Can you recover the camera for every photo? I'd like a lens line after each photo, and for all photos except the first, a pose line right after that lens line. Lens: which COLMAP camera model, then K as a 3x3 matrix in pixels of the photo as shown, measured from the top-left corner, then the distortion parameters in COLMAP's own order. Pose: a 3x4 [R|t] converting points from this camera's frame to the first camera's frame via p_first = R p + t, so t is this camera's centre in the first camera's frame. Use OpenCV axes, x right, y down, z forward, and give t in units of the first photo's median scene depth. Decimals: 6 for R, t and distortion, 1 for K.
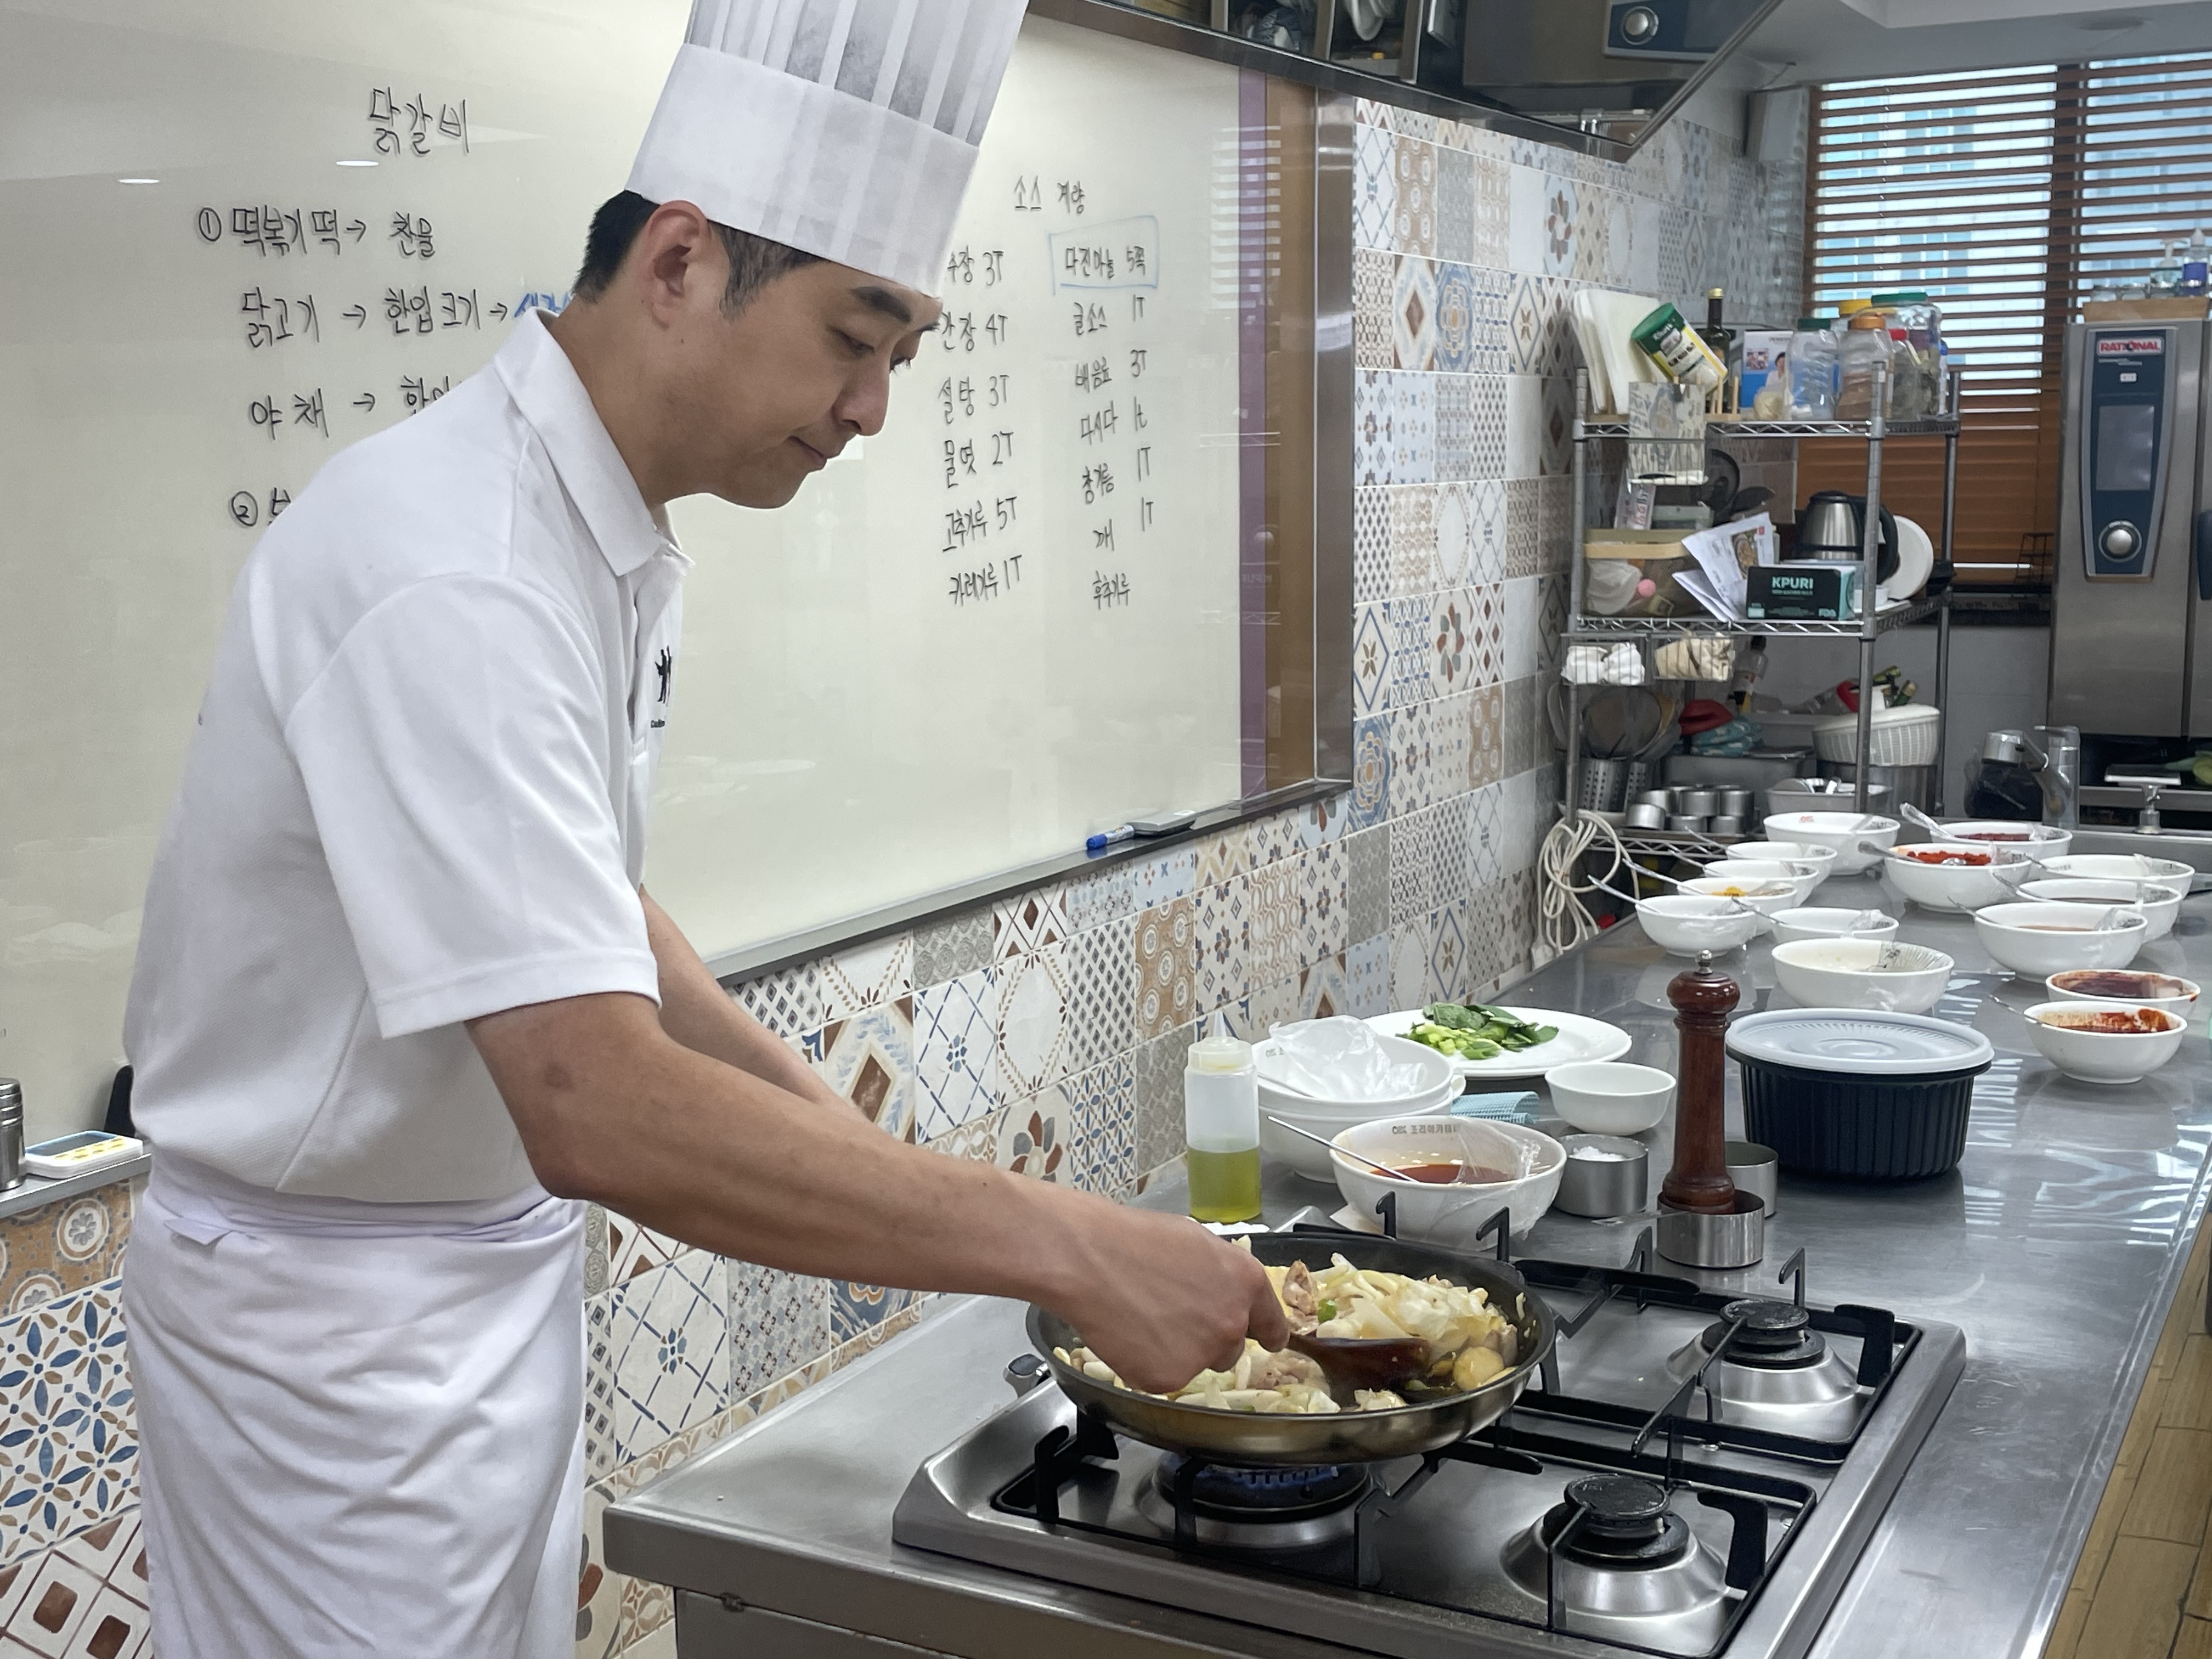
lens RADIAL K [[2529.0, 0, 1102.9], [0, 2529.0, 847.3], [0, 0, 1]] dist [0.026679, 0.000000]
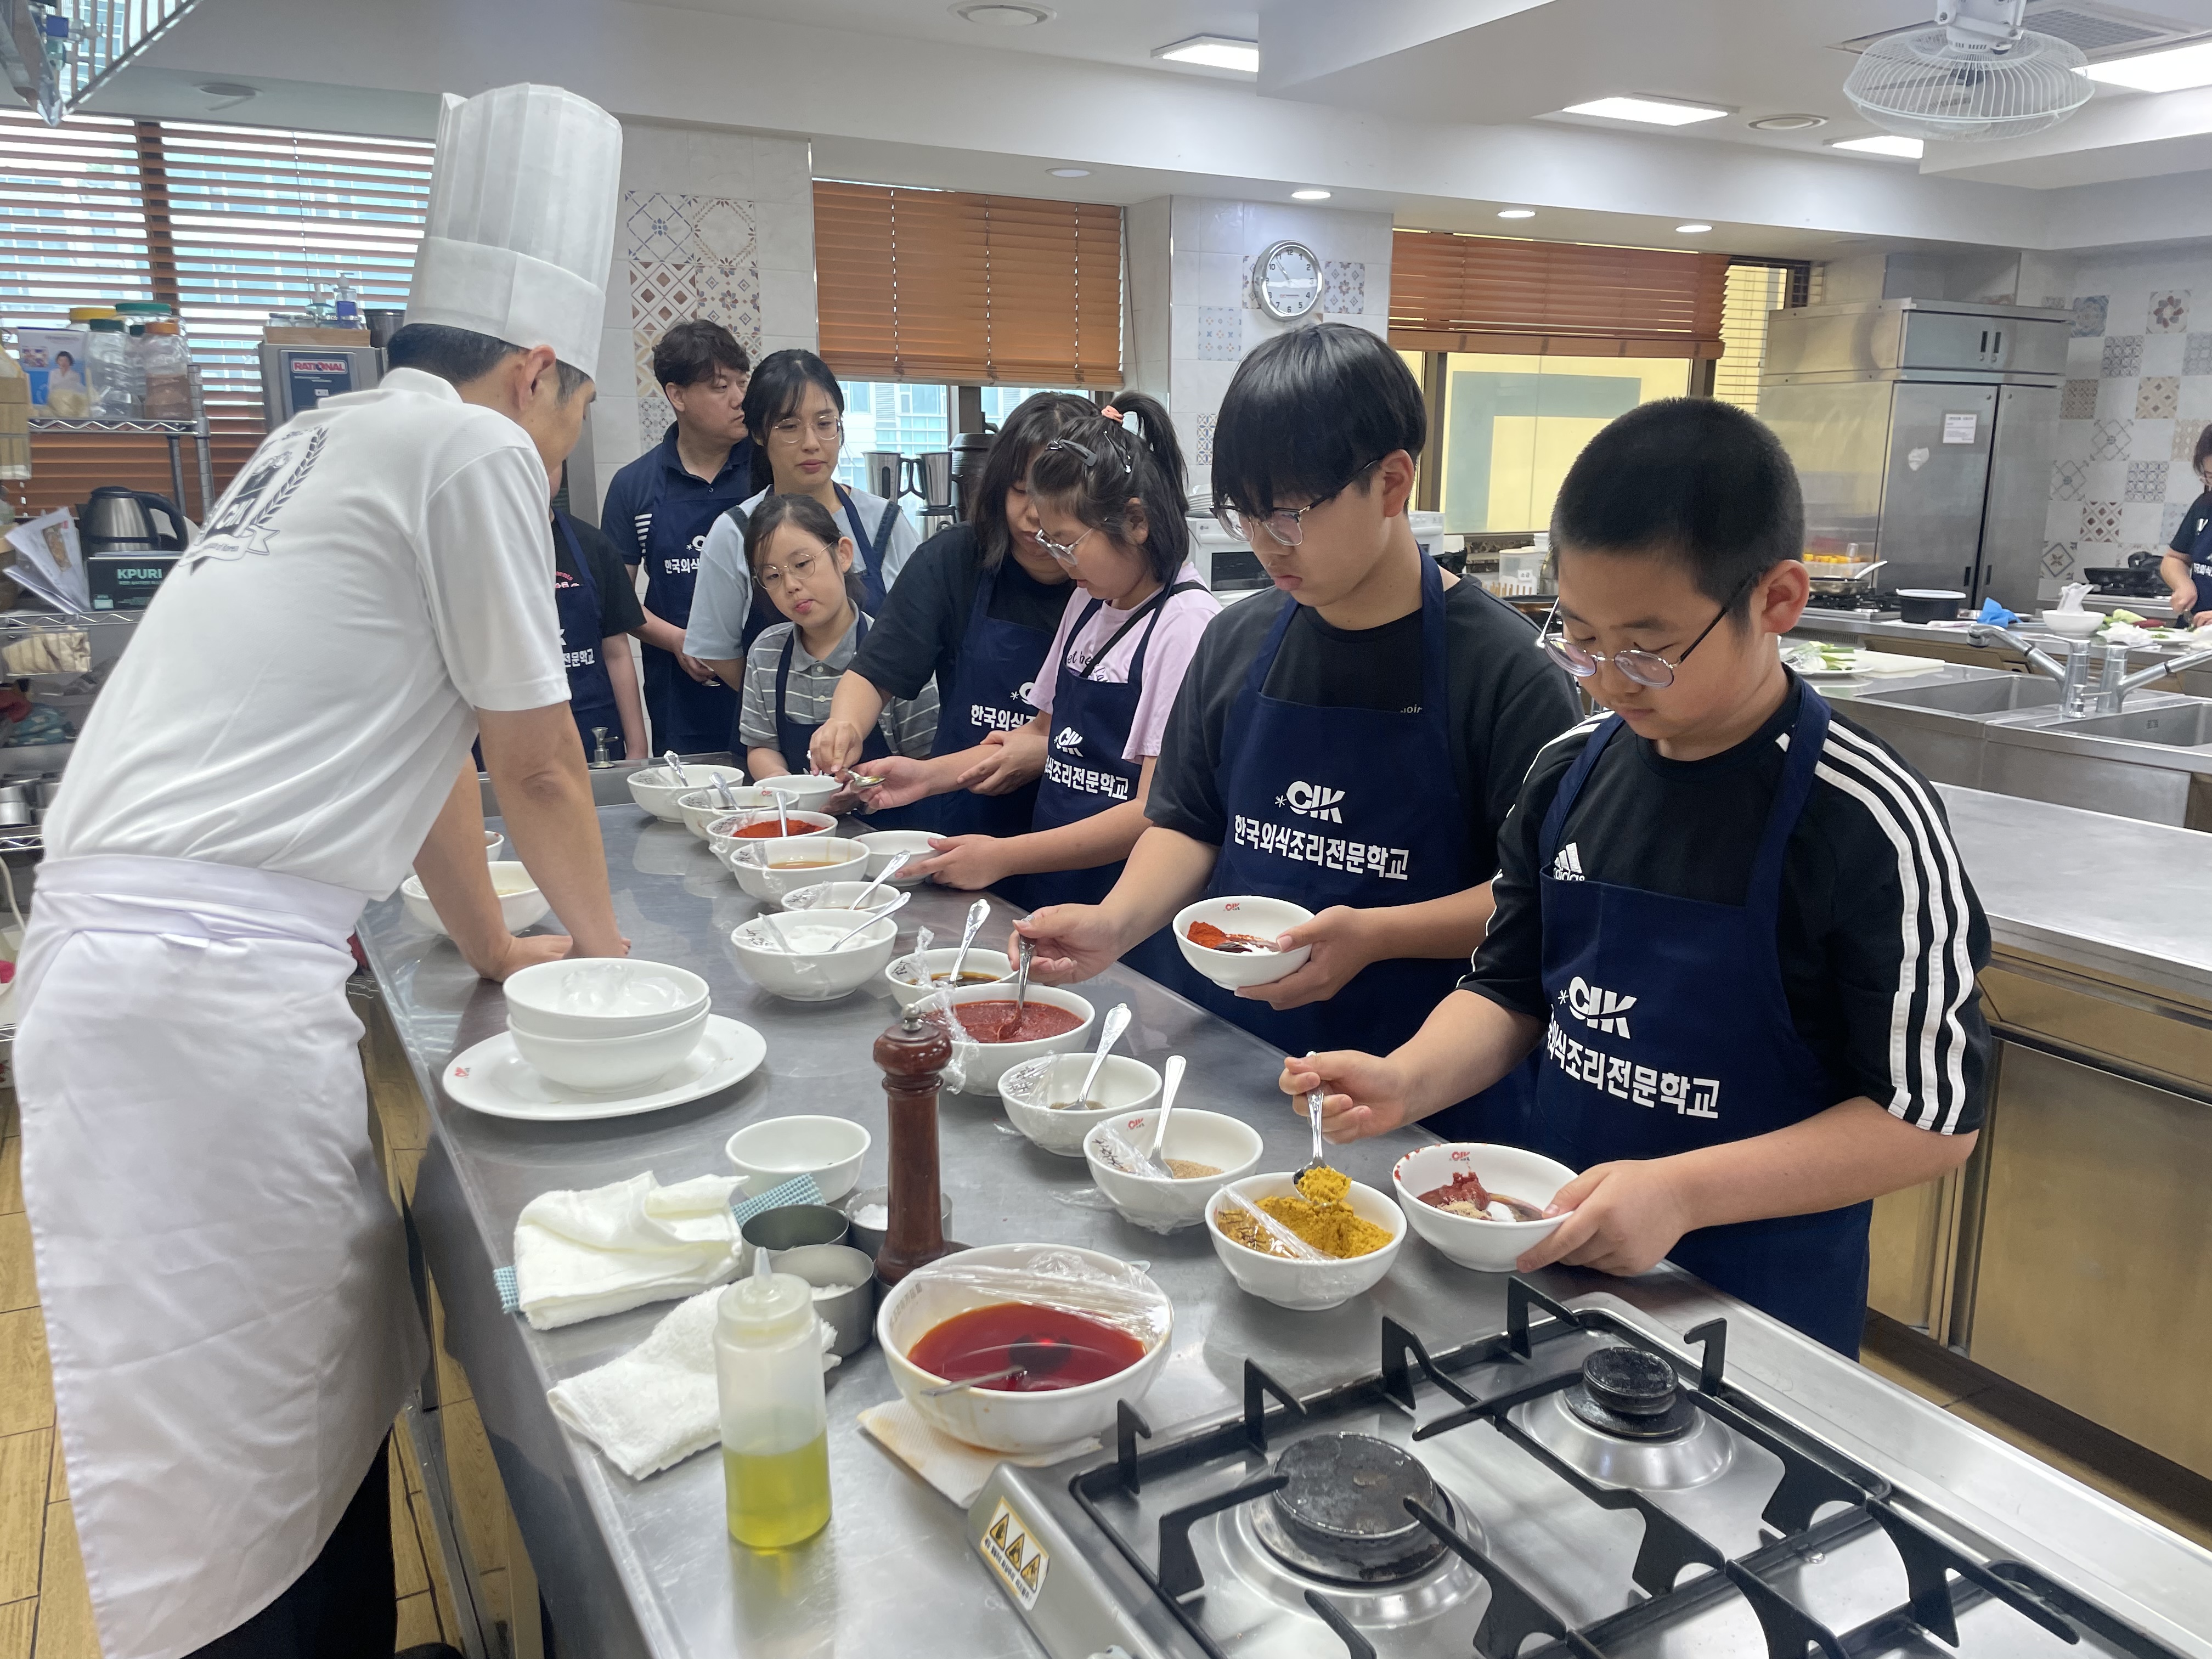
lens RADIAL K [[1711.0, 0, 1109.4], [0, 1711.0, 819.3], [0, 0, 1]] dist [0.061115, -0.055094]
pose [[0.568302, -0.157588, 0.807588, -0.189747], [0.117004, 0.986992, 0.110259, -0.070895], [-0.814458, 0.031830, 0.579348, 0.505926]]
